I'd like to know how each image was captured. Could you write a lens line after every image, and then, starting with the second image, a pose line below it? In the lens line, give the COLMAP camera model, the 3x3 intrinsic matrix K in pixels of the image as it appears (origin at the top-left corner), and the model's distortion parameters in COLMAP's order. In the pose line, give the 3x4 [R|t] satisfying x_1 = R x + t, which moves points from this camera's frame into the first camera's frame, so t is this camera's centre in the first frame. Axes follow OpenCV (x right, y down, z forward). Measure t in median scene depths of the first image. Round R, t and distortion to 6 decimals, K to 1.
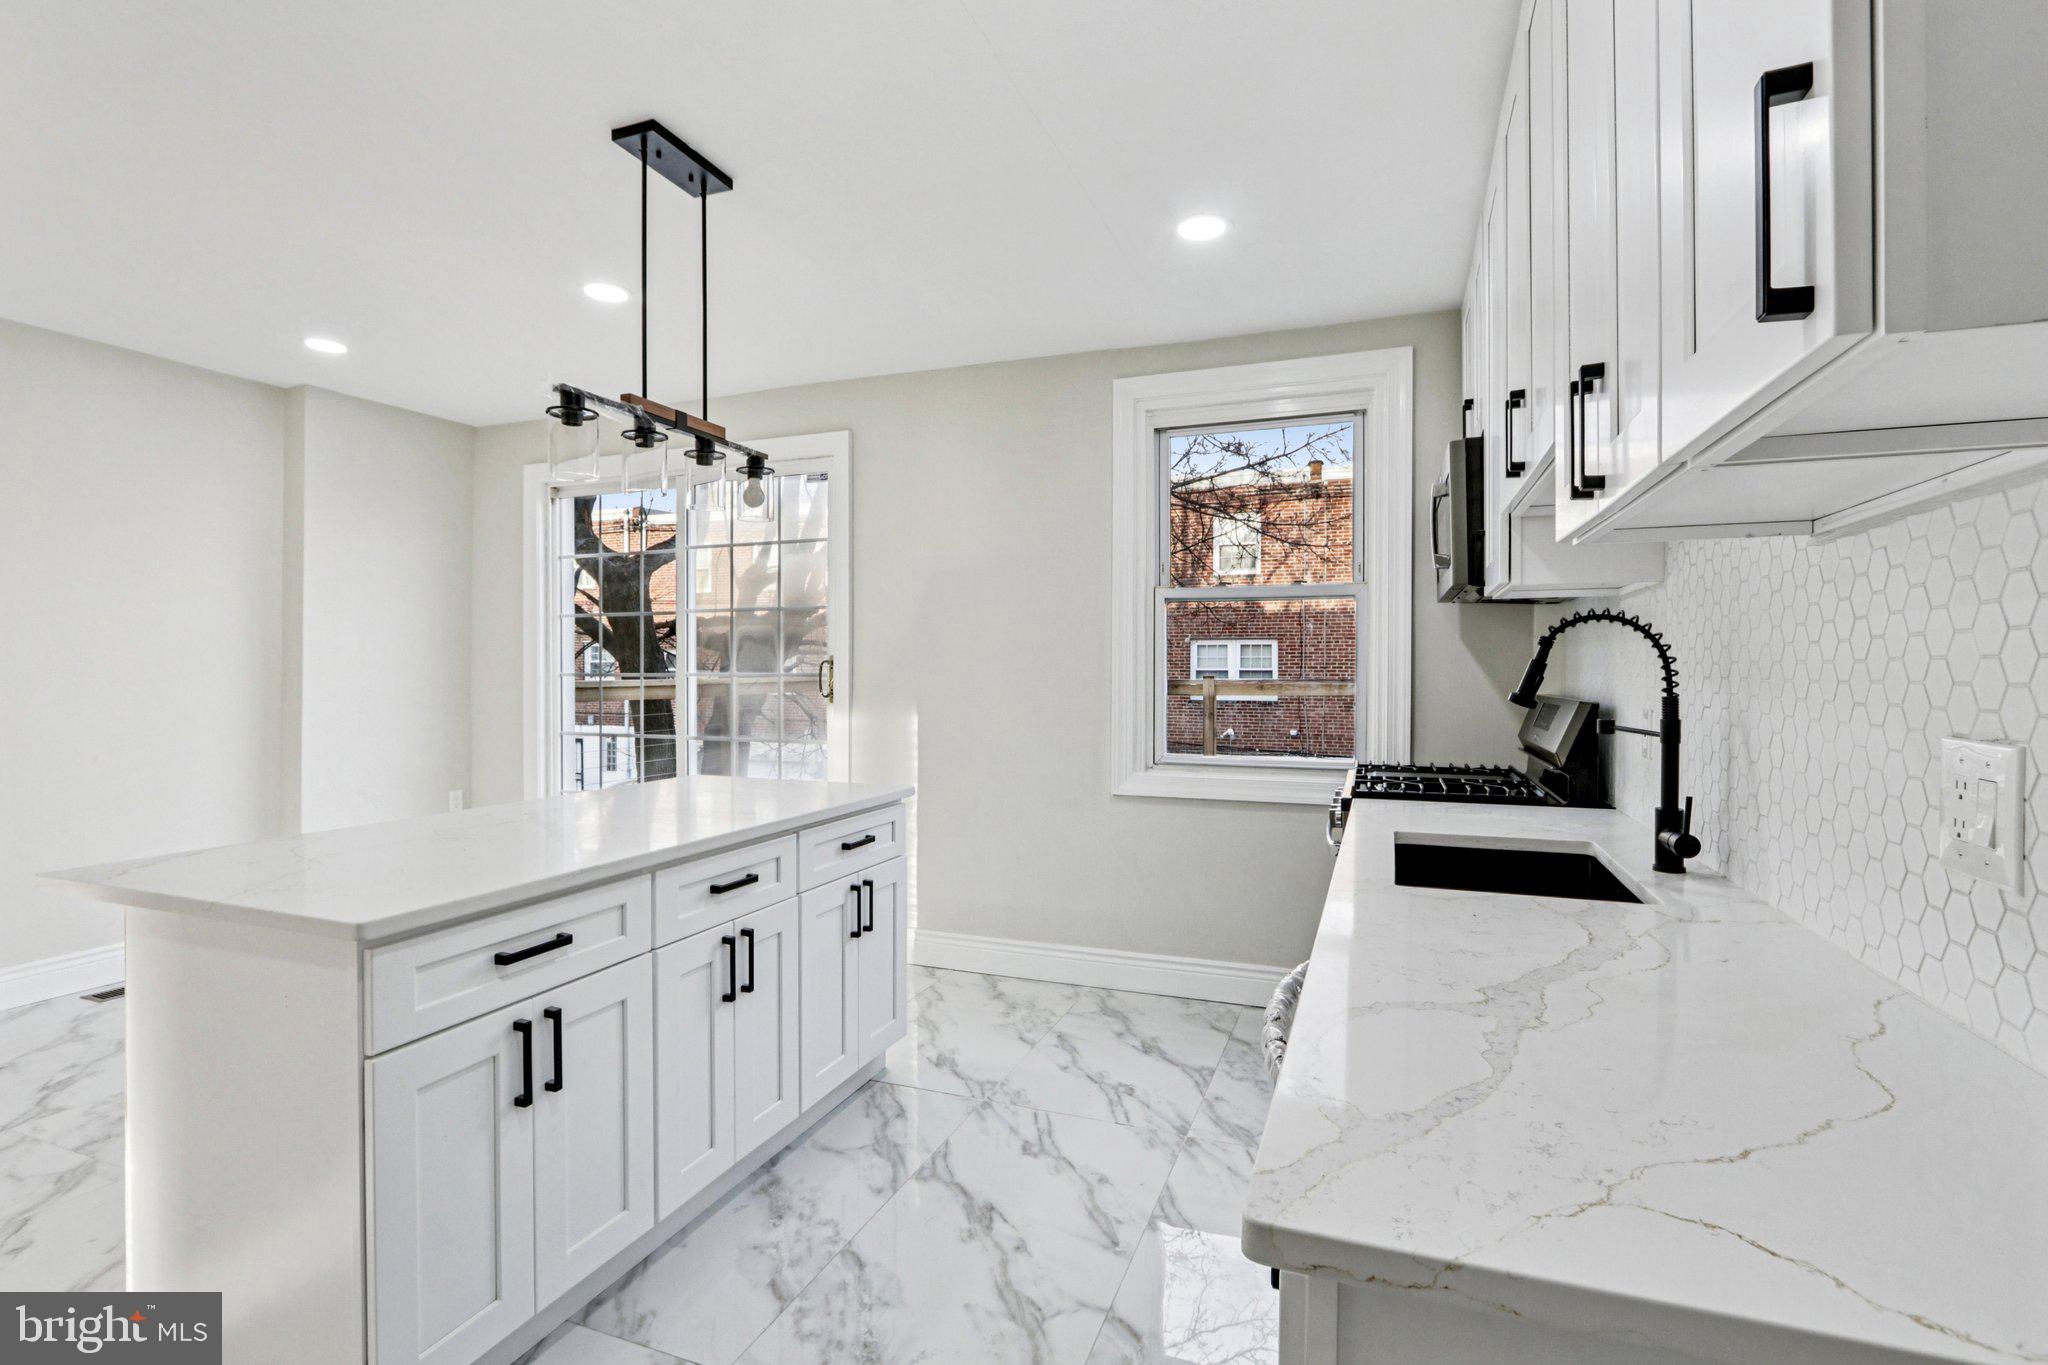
lens RADIAL K [[965.8, 0, 1022.4], [0, 965.8, 675.1], [0, 0, 1]] dist [-0.003779, -0.000488]
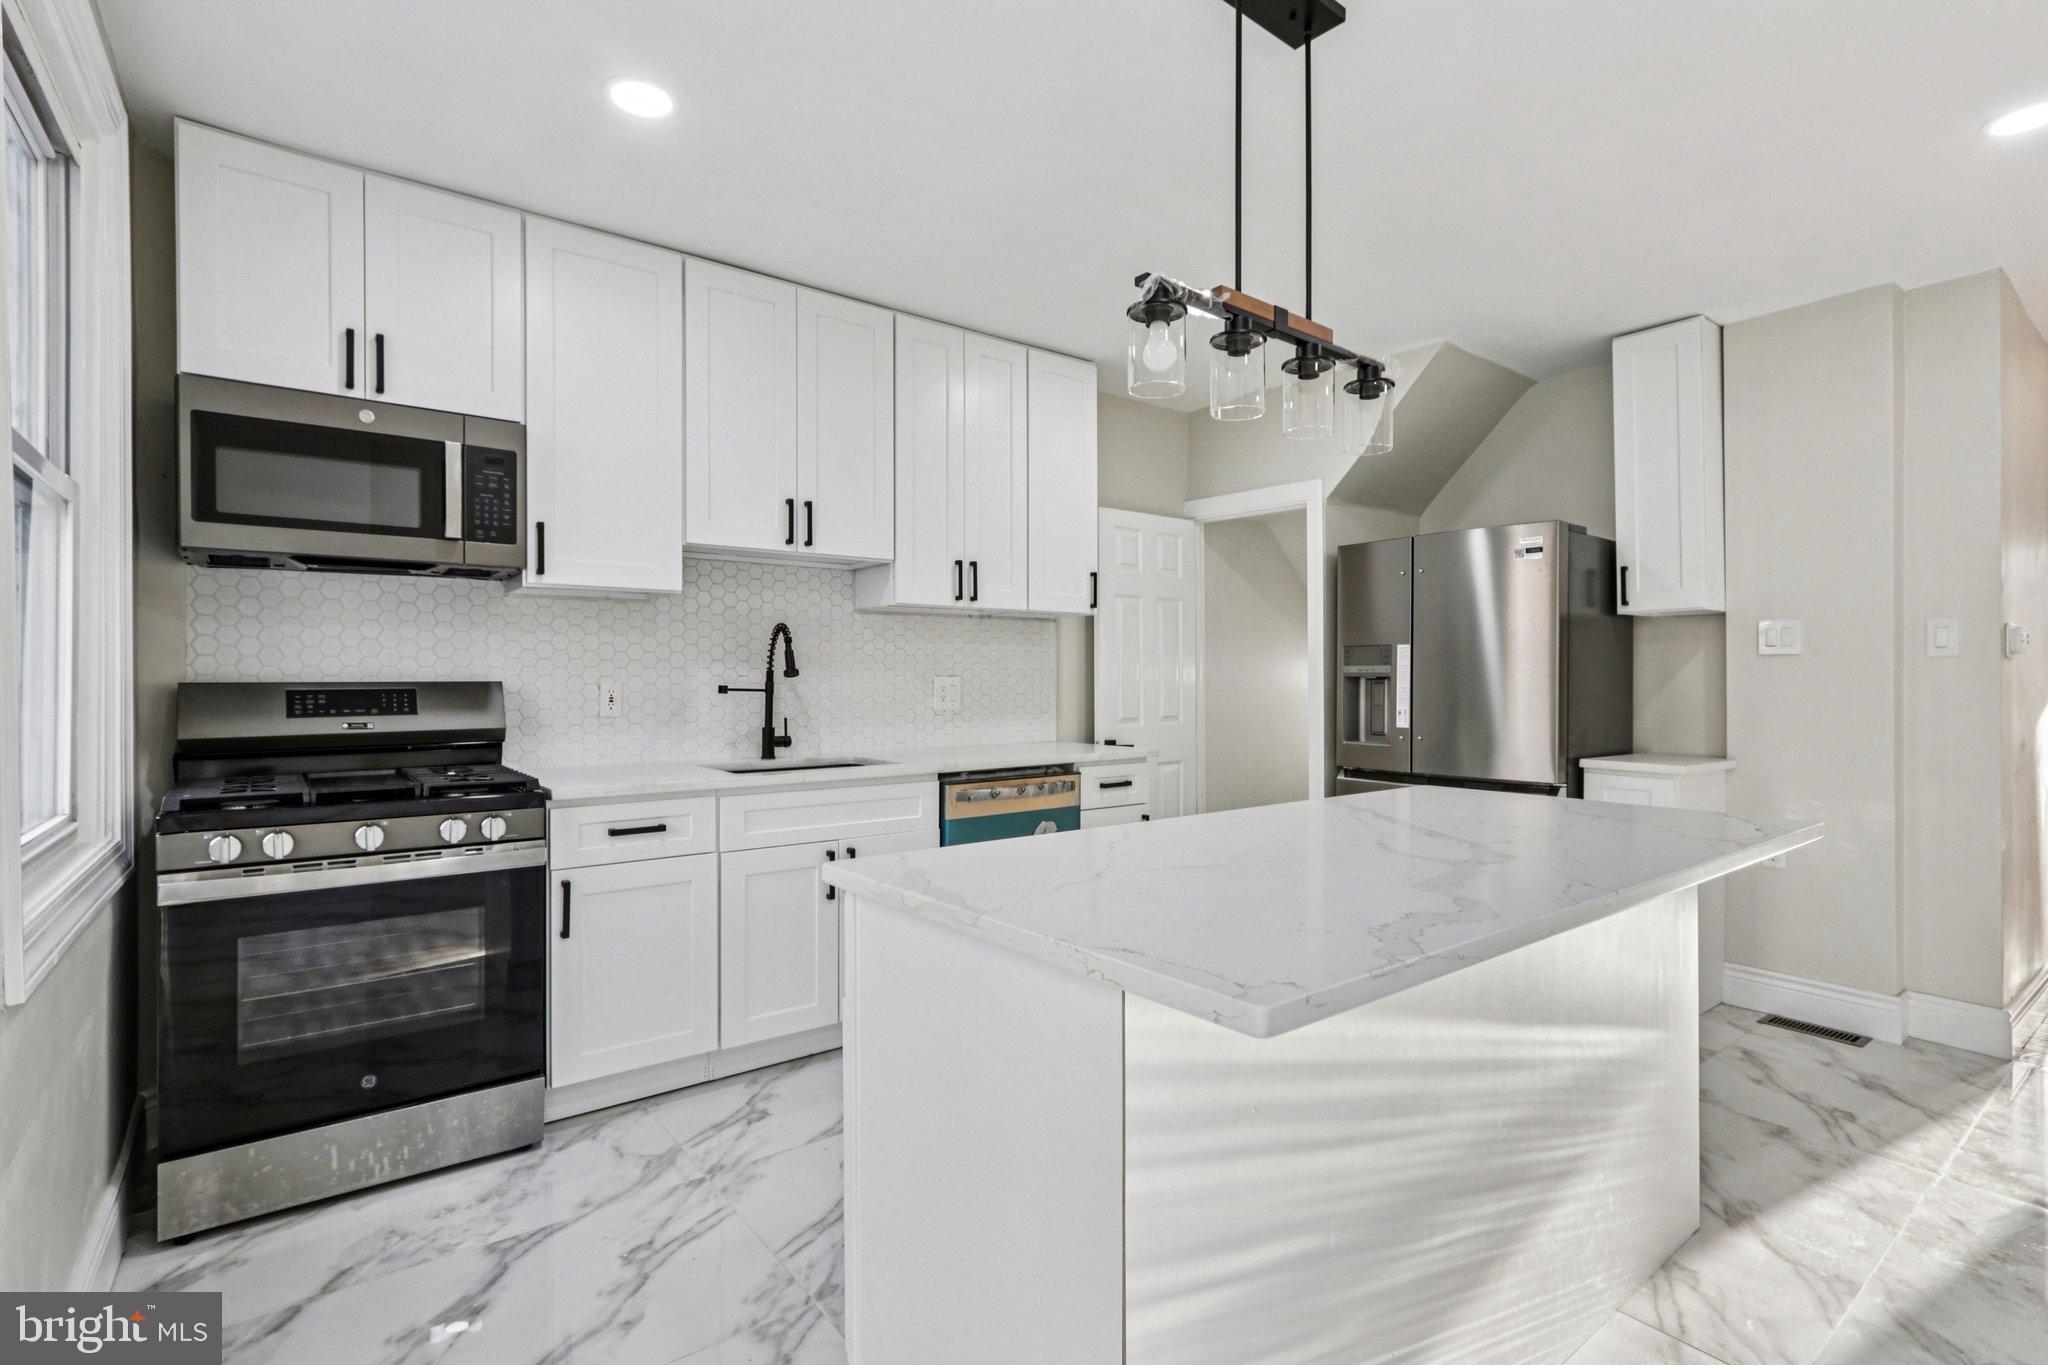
lens RADIAL K [[965.8, 0, 1022.4], [0, 965.8, 675.1], [0, 0, 1]] dist [-0.003779, -0.000488]
pose [[-0.851865, 0.003497, 0.523749, -0.503967], [0.004844, 0.999988, 0.001202, 0.017830], [-0.523739, 0.003561, -0.851872, 1.488727]]
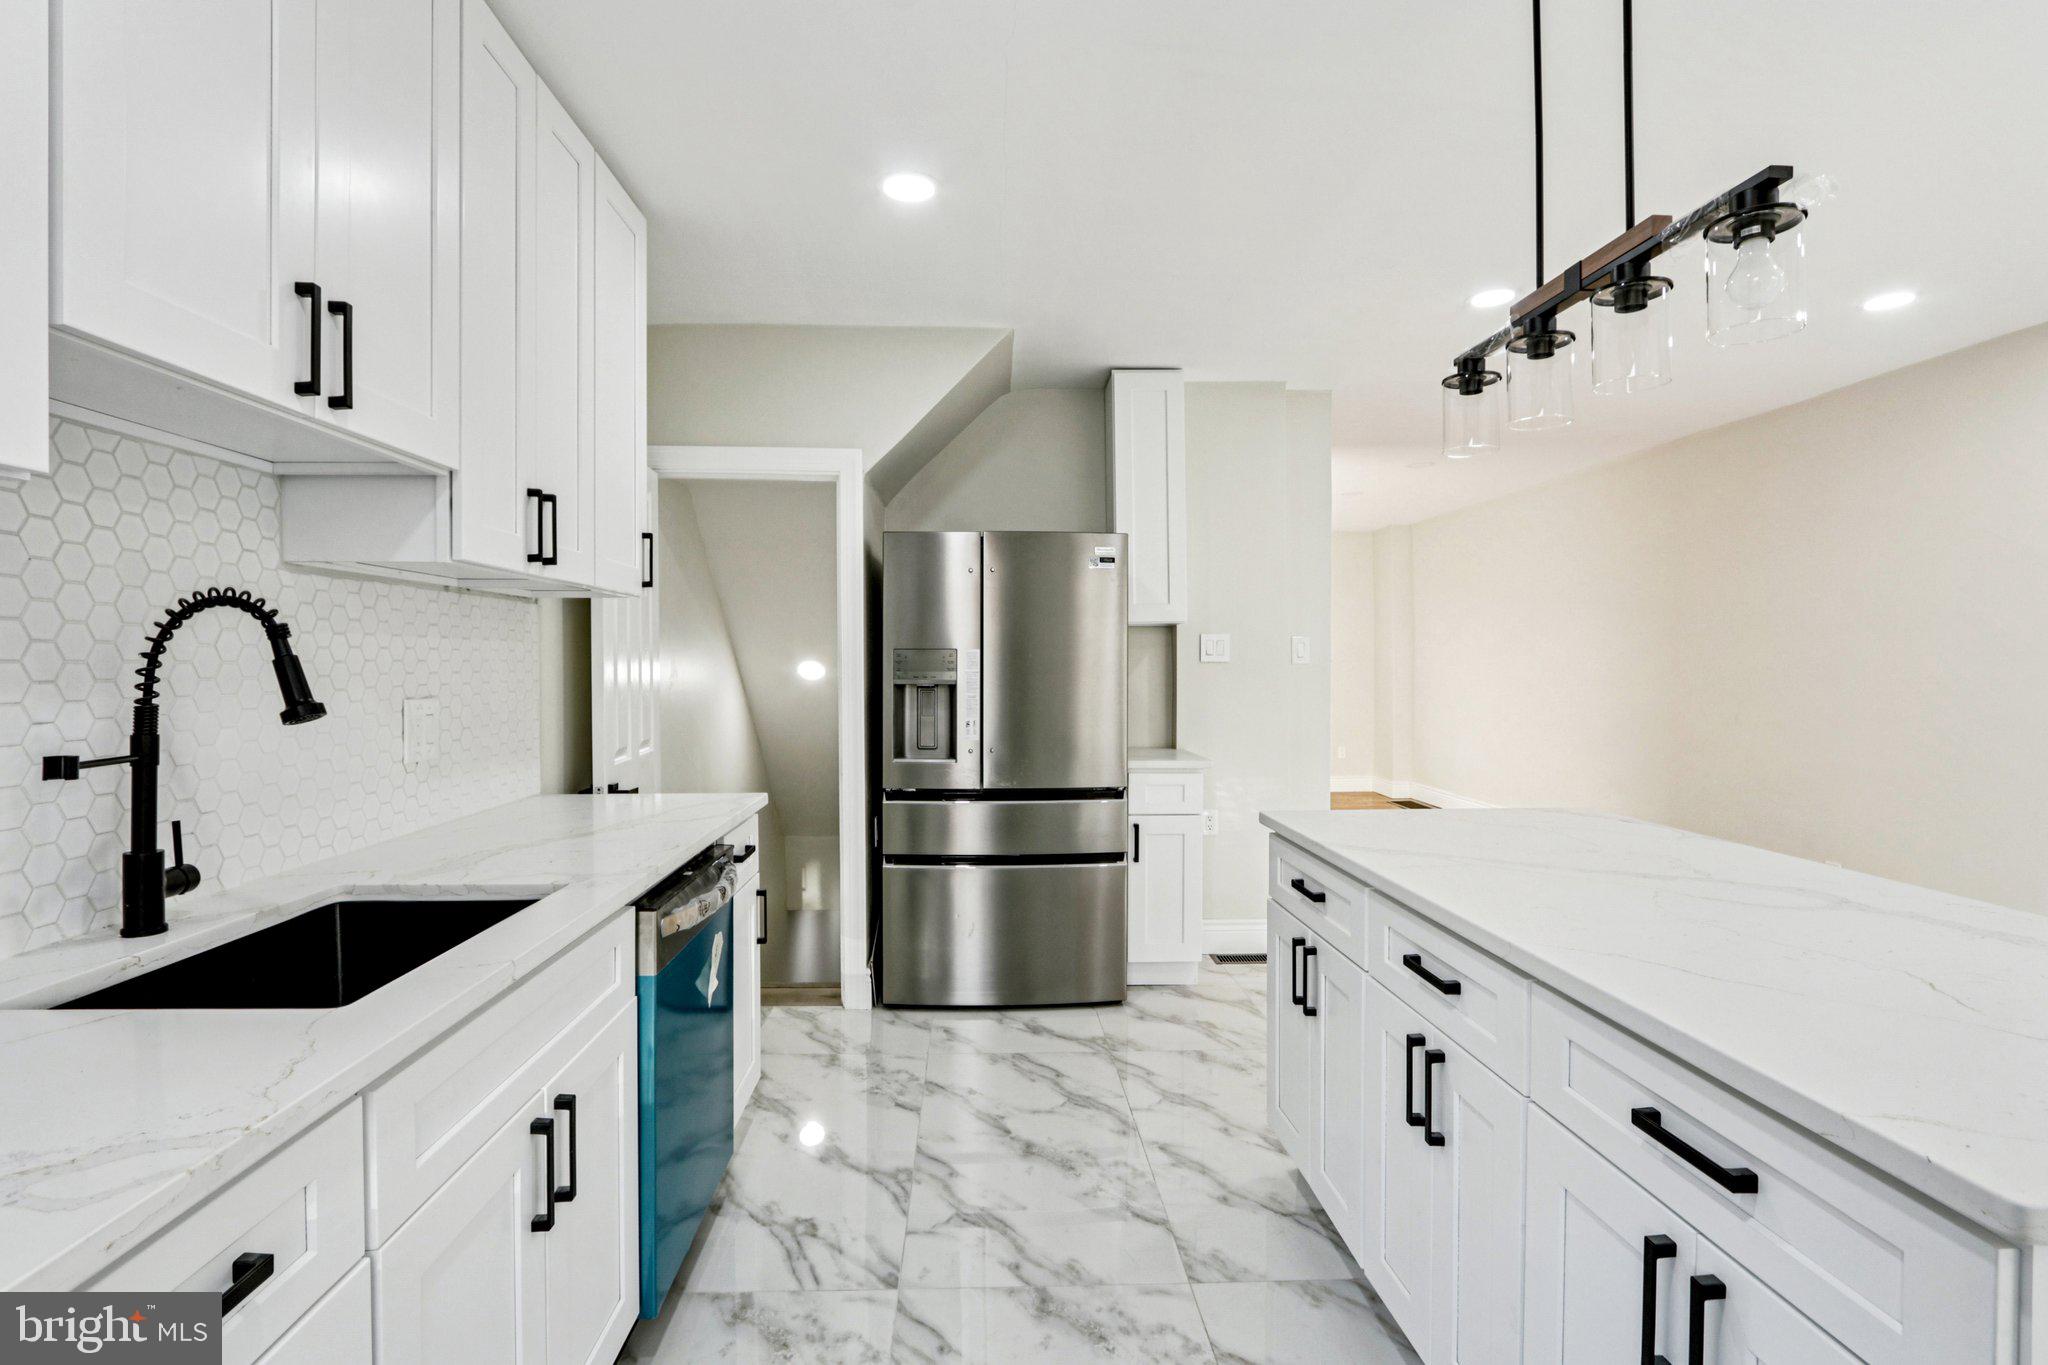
lens RADIAL K [[968.4, 0, 1013.7], [0, 968.4, 667.2], [0, 0, 1]] dist [-0.003074, 0.000643]
pose [[-0.923274, 0.006572, -0.384087, 0.196678], [0.002725, 0.999941, 0.010561, -0.010810], [0.384134, 0.008704, -0.923237, 1.218312]]
